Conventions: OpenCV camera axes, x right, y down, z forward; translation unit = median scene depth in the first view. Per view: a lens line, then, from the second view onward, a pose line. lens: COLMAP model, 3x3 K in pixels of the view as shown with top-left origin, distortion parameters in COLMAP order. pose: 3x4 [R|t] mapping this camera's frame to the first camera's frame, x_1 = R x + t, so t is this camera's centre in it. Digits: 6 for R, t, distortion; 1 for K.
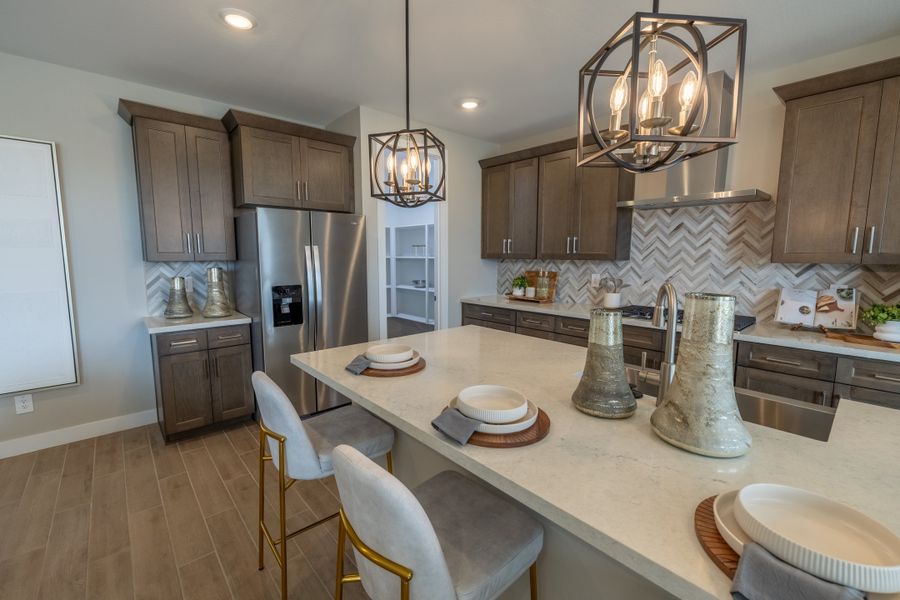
lens RADIAL K [[378.6, 0, 448.2], [0, 378.6, 298.6], [0, 0, 1]] dist [-0.000474, 0.000059]
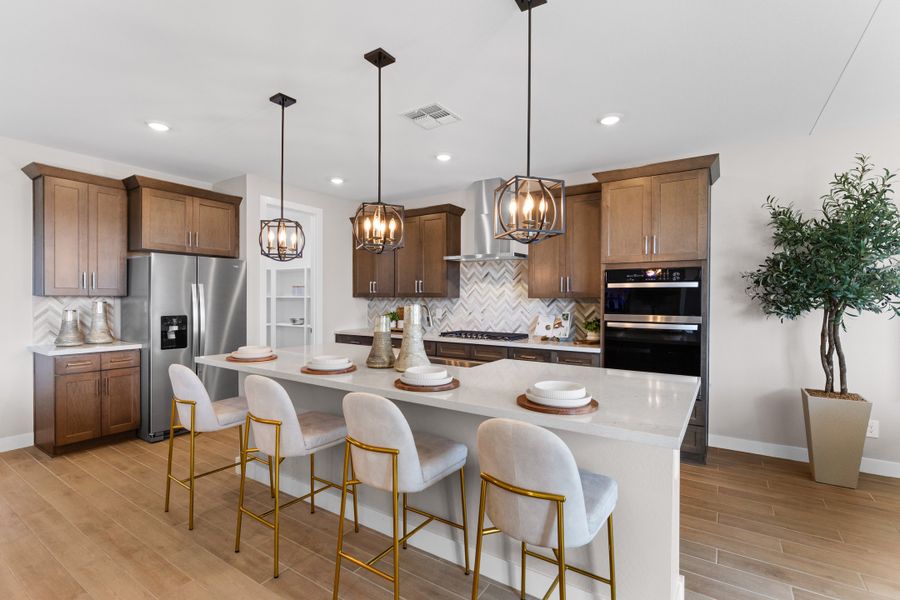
lens RADIAL K [[415.4, 0, 453.2], [0, 415.4, 303.2], [0, 0, 1]] dist [-0.003194, 0.000419]
pose [[0.965811, 0.001100, 0.259244, 0.078017], [0.026166, 0.994471, -0.101701, 0.078920], [-0.257923, 0.105008, 0.960442, -0.488057]]
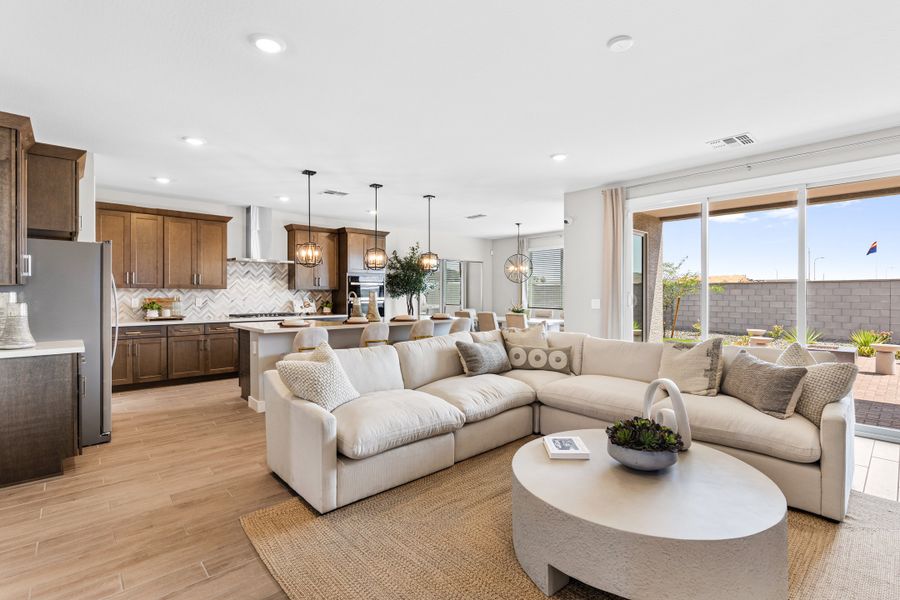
lens RADIAL K [[419.8, 0, 453.8], [0, 419.8, 294.6], [0, 0, 1]] dist [-0.002692, 0.000276]
pose [[-0.016939, -0.004446, 0.999847, -1.647136], [0.115517, 0.993285, 0.006374, 0.038047], [-0.993161, 0.115607, -0.016311, -0.016980]]
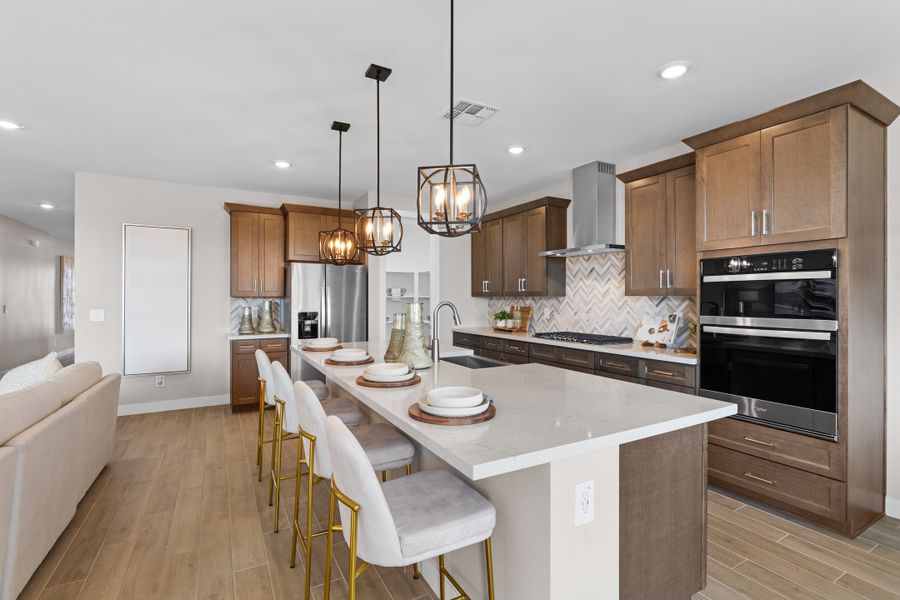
lens RADIAL K [[417.6, 0, 454.5], [0, 417.6, 298.1], [0, 0, 1]] dist [-0.004599, -0.000422]
pose [[0.978110, -0.001379, -0.208085, 0.461040], [-0.022703, 0.993302, -0.113296, 0.080119], [0.206847, 0.115540, 0.971527, -0.484062]]
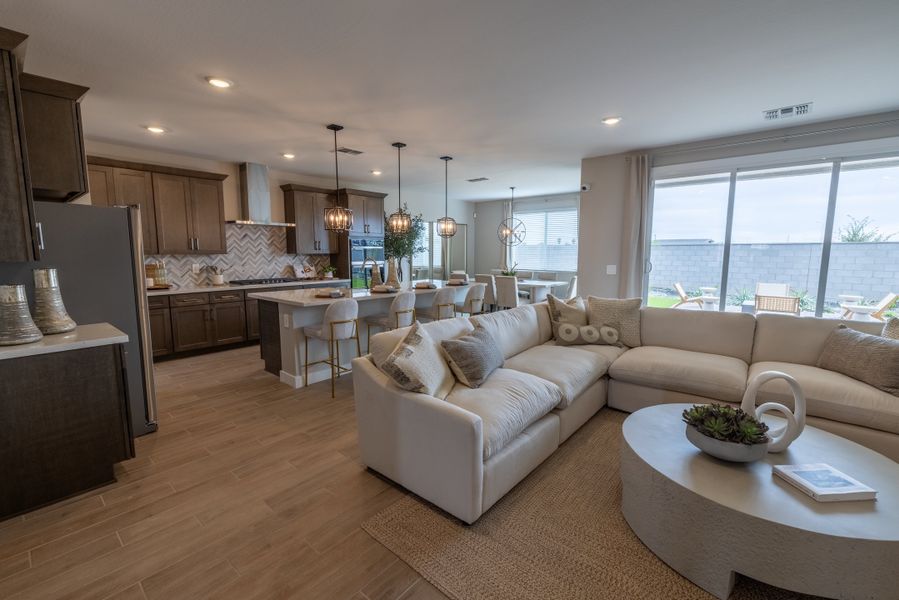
lens RADIAL K [[386.8, 0, 447.3], [0, 386.8, 298.1], [0, 0, 1]] dist [0.000061, -0.000384]
pose [[-0.137826, -0.122492, 0.982853, -1.473338], [0.113593, 0.983821, 0.138542, -0.039364], [-0.983921, 0.130740, -0.121682, 0.305921]]
